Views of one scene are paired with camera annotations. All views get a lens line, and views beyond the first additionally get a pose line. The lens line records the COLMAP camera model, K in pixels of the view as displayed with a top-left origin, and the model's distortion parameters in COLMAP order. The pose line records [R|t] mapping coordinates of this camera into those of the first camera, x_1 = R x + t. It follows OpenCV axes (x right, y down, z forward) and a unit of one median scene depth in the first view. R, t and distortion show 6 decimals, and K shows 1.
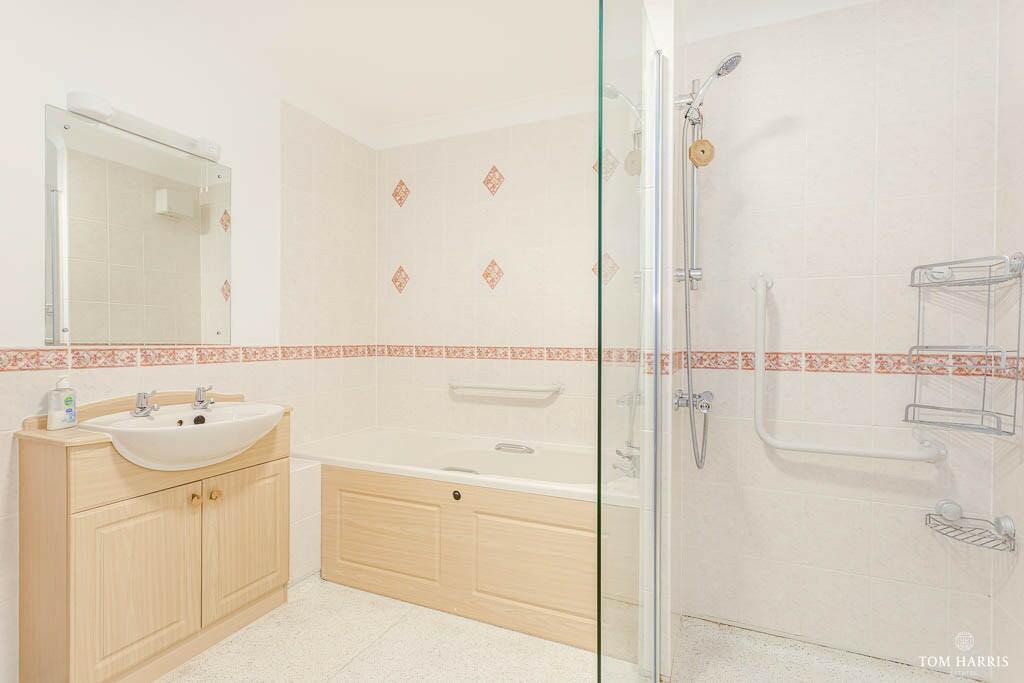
lens RADIAL K [[482.1, 0, 511.7], [0, 482.1, 344.9], [0, 0, 1]] dist [-0.018986, 0.000610]
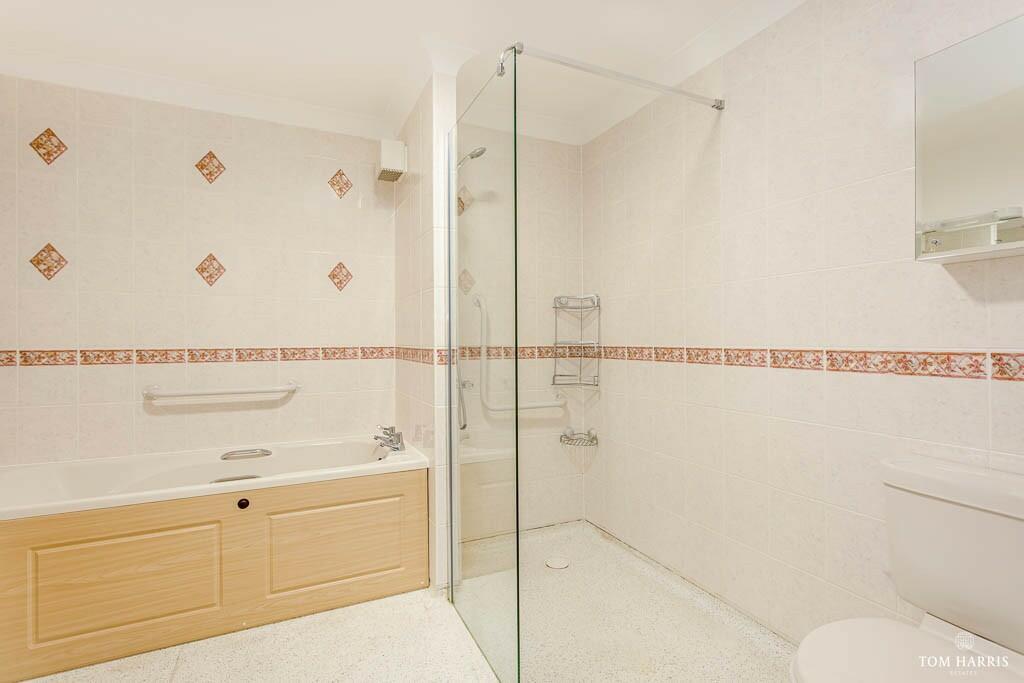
lens RADIAL K [[482.1, 0, 513.5], [0, 482.1, 337.2], [0, 0, 1]] dist [-0.018986, 0.000610]
pose [[0.647334, -0.007226, 0.762172, -0.479230], [0.014803, 0.999886, -0.003093, -0.009217], [-0.762062, 0.013284, 0.647367, -0.032467]]
